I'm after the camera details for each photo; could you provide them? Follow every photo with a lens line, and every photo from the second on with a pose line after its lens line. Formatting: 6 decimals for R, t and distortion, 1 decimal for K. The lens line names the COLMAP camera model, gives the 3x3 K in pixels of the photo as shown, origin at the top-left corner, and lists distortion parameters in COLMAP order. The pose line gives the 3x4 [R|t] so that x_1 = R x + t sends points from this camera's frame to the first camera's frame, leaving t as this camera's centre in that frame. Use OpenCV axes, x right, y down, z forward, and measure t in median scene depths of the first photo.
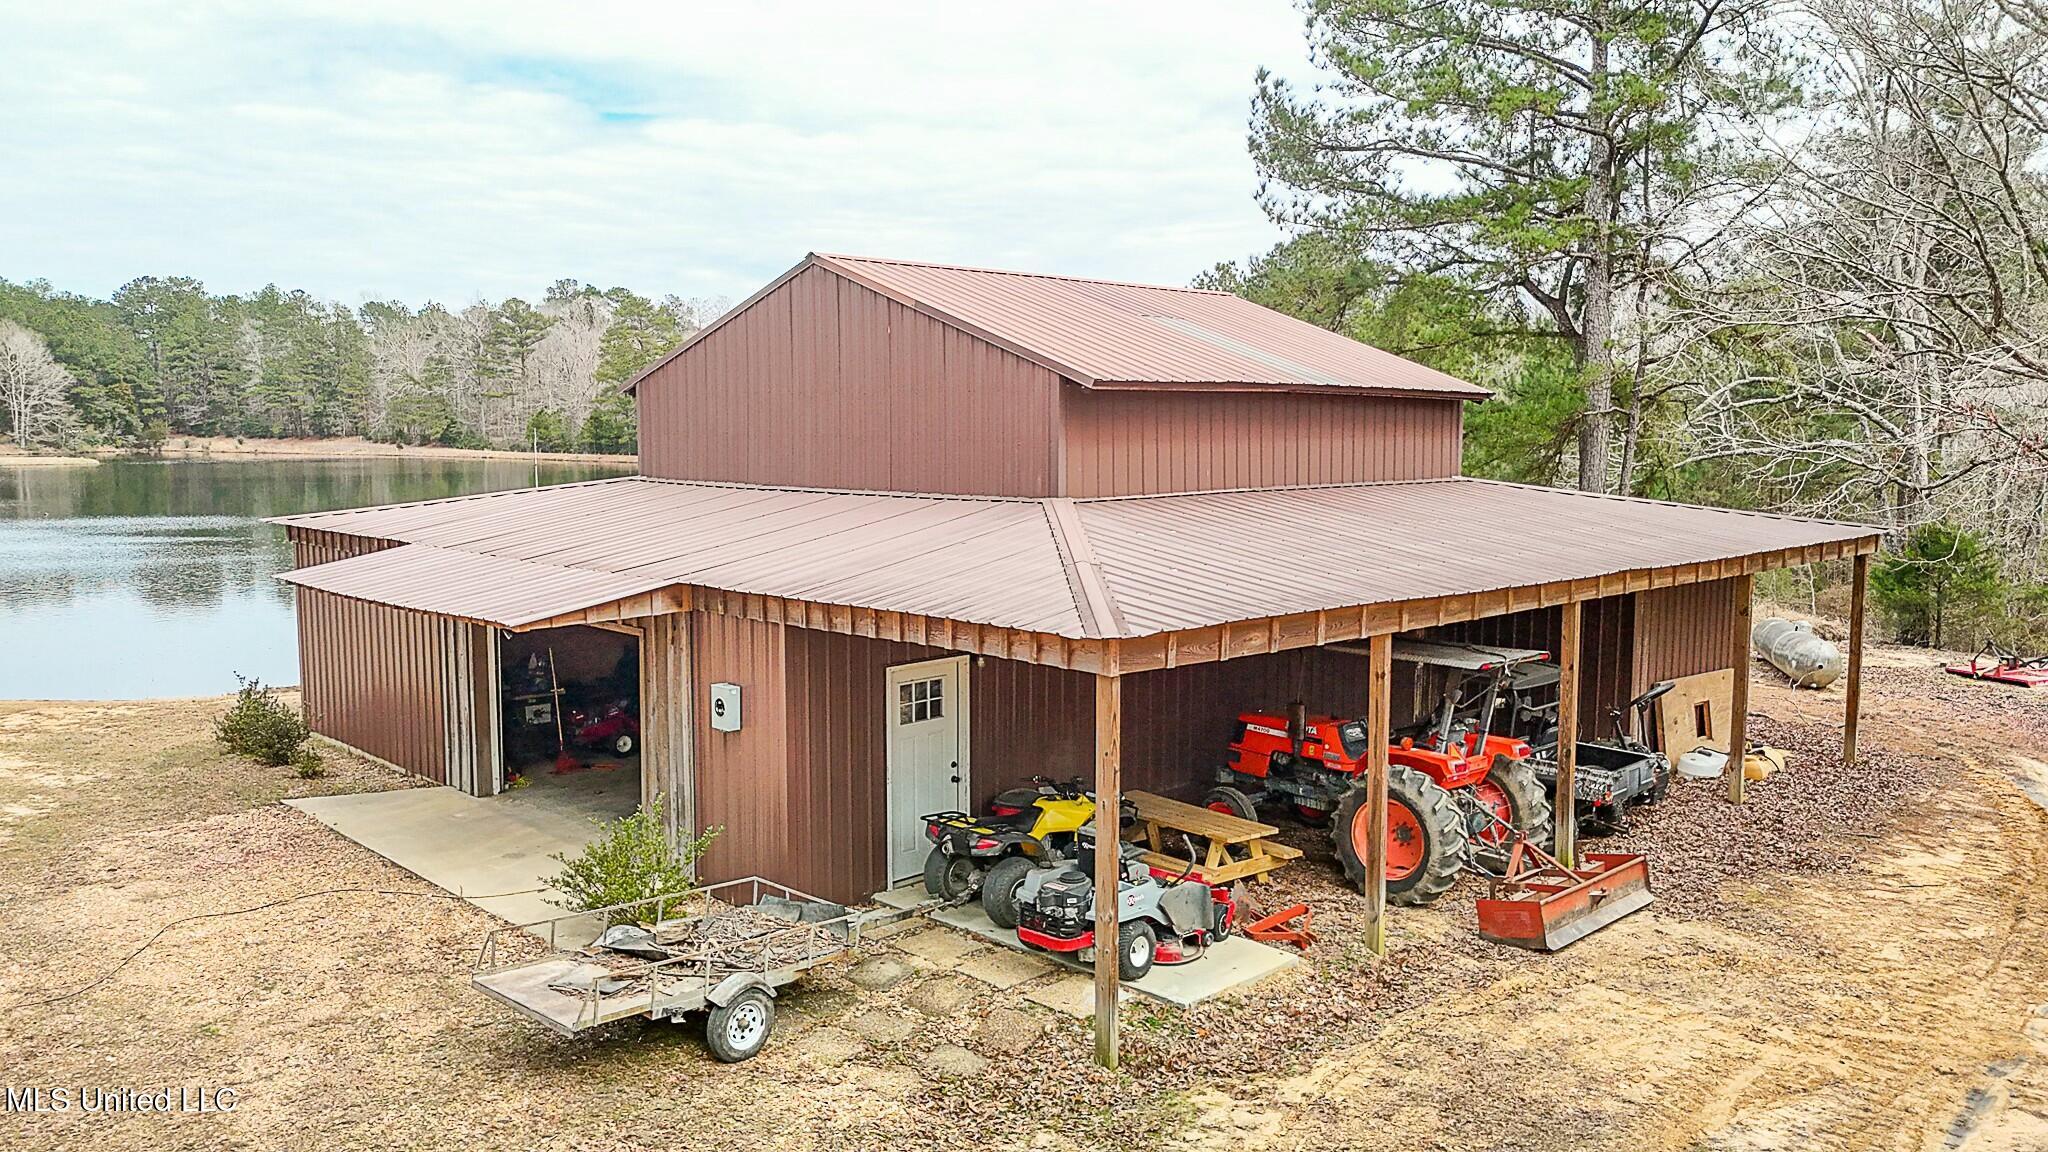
lens RADIAL K [[1491.8, 0, 1016.8], [0, 1491.8, 581.5], [0, 0, 1]] dist [0.062479, -0.024864]
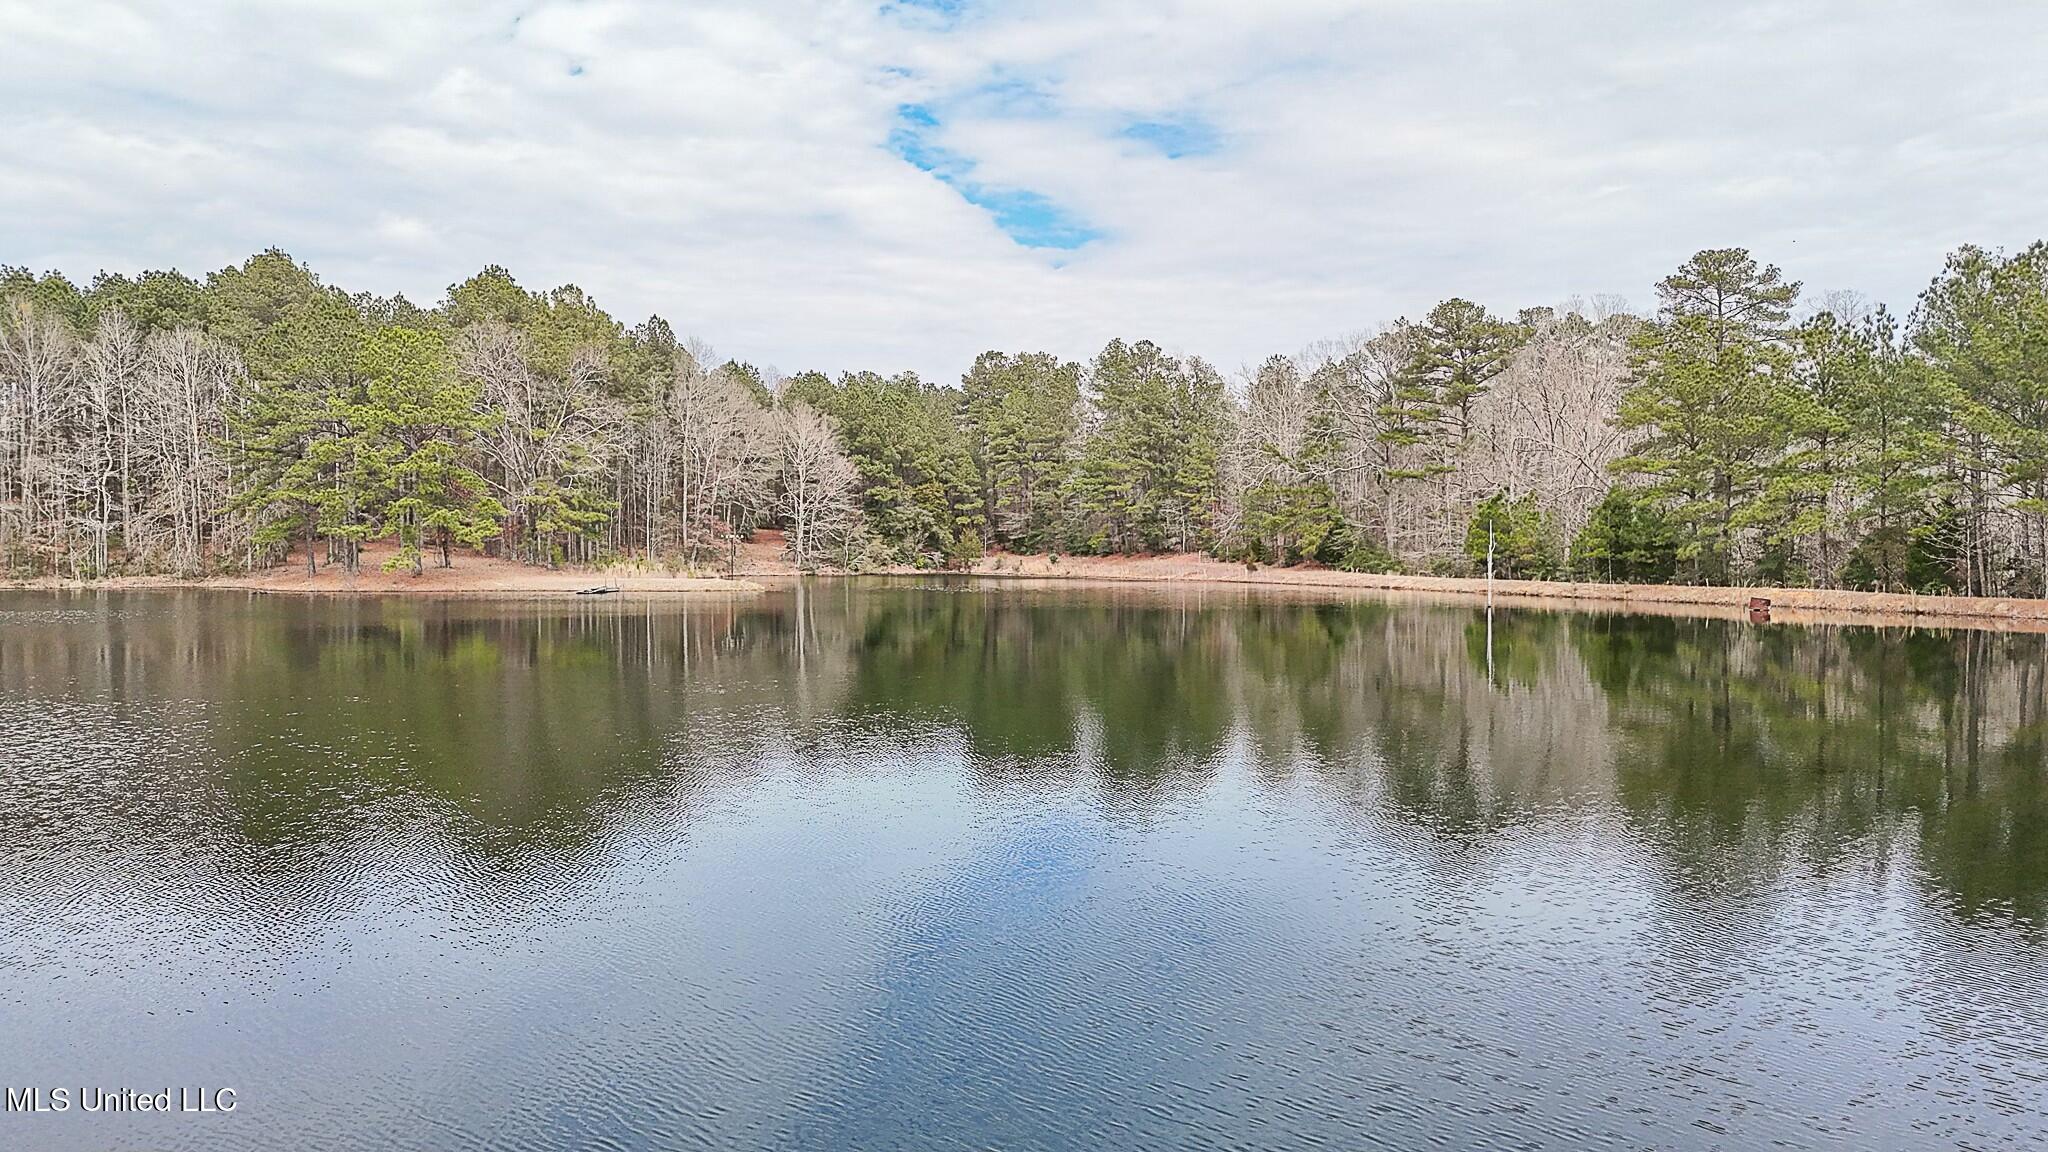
lens RADIAL K [[1491.8, 0, 1017.1], [0, 1491.8, 576.8], [0, 0, 1]] dist [0.062479, -0.024864]
pose [[0.826238, 0.010726, -0.563219, -0.146648], [-0.060633, 0.995704, -0.069986, -0.037071], [0.560049, 0.091975, 0.823338, 0.440068]]
